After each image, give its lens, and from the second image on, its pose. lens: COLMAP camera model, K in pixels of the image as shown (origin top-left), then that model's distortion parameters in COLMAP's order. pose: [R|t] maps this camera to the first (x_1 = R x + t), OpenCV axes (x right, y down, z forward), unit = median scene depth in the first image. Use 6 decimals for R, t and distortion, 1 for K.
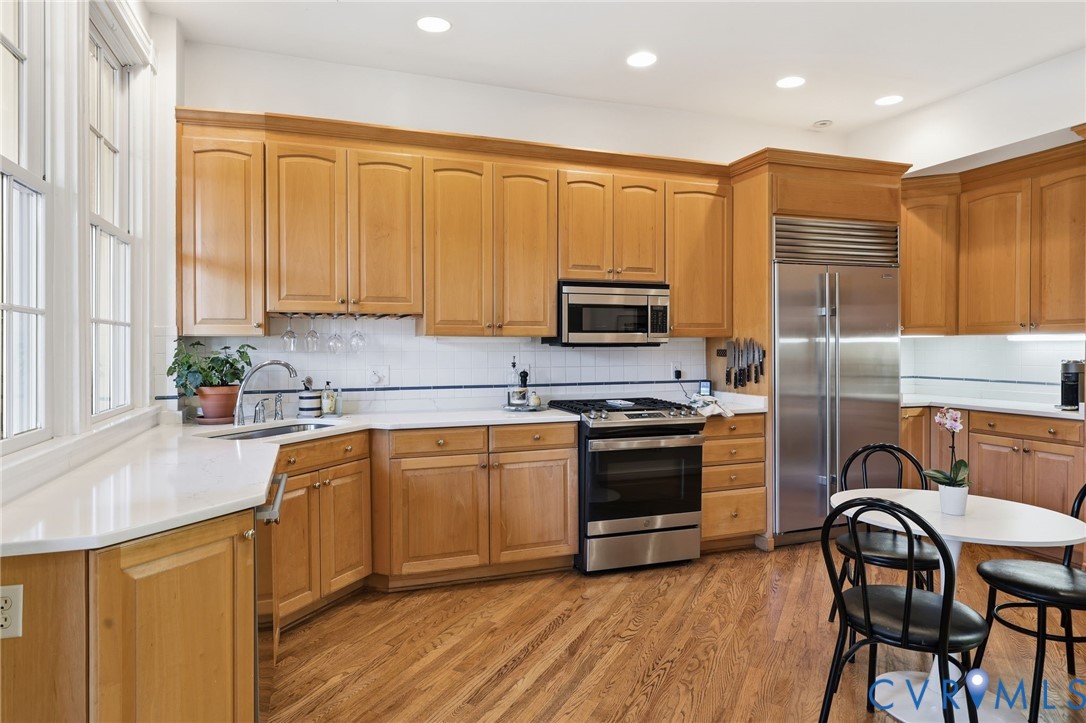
lens RADIAL K [[646.9, 0, 549.8], [0, 646.9, 351.6], [0, 0, 1]] dist [0.006923, 0.000123]
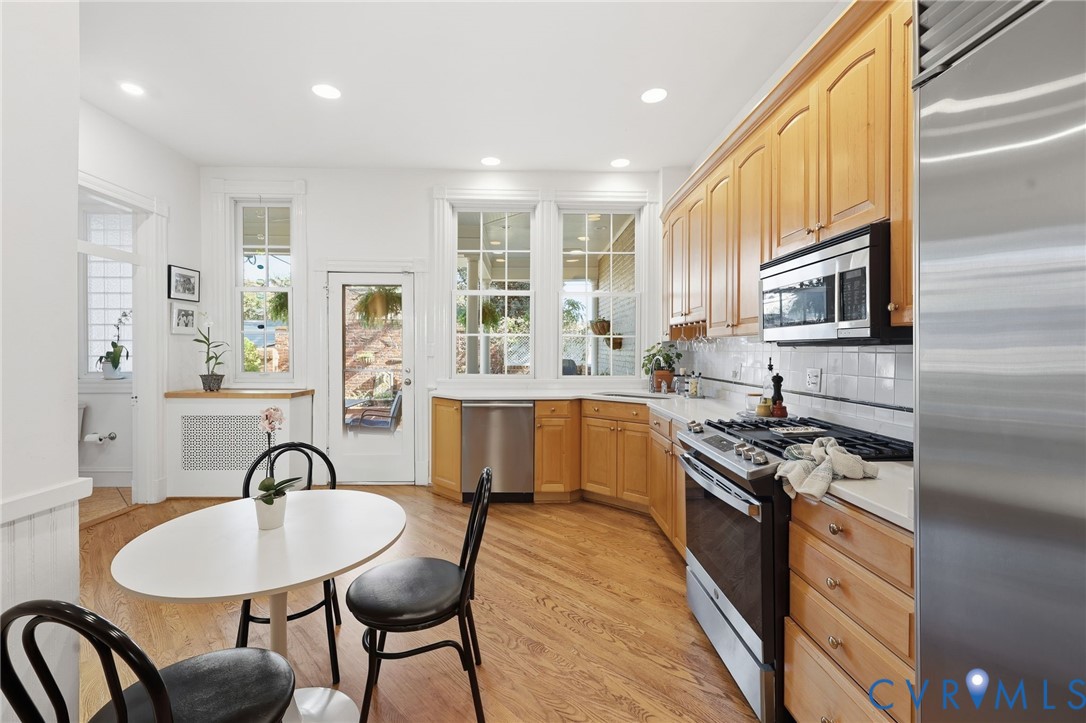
lens RADIAL K [[479.9, 0, 540.8], [0, 479.9, 353.2], [0, 0, 1]] dist [0.005273, 0.000202]
pose [[-0.328042, 0.006602, -0.944640, 0.751069], [-0.015315, 0.999807, 0.012307, -0.002090], [0.944539, 0.018505, -0.327877, 1.044360]]
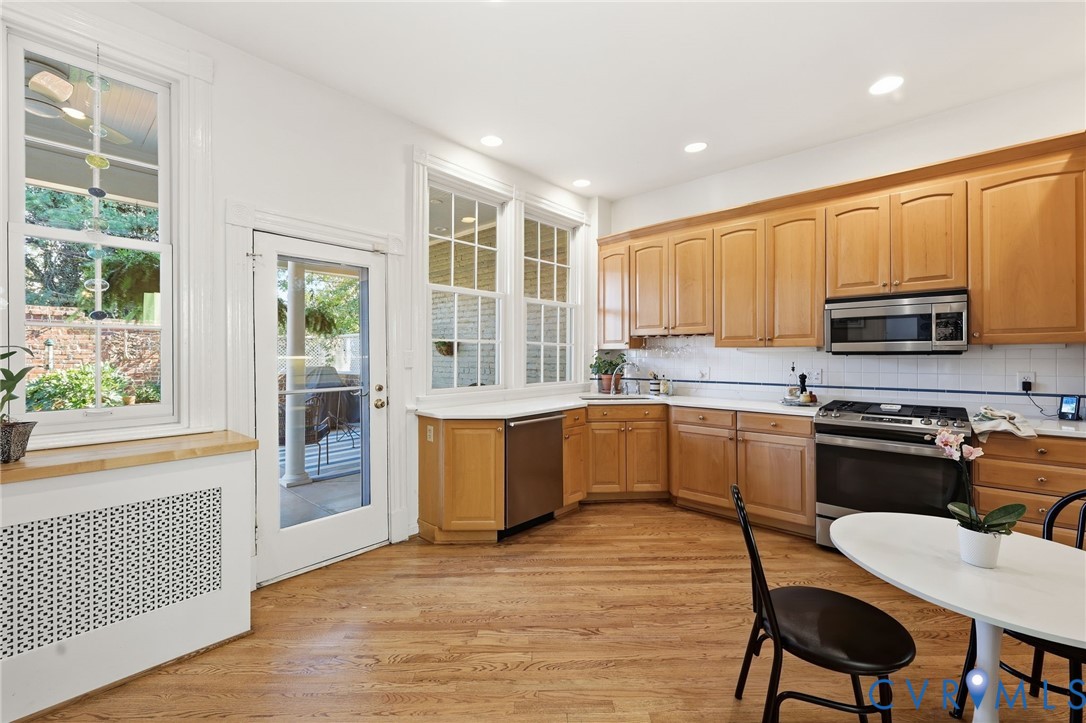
lens RADIAL K [[448.3, 0, 546.4], [0, 448.3, 357.2], [0, 0, 1]] dist [-0.003765, 0.000696]
pose [[0.464608, 0.003801, -0.885508, 0.568371], [-0.010389, 0.999945, -0.001159, 0.003780], [0.885456, 0.009738, 0.464622, 0.179365]]
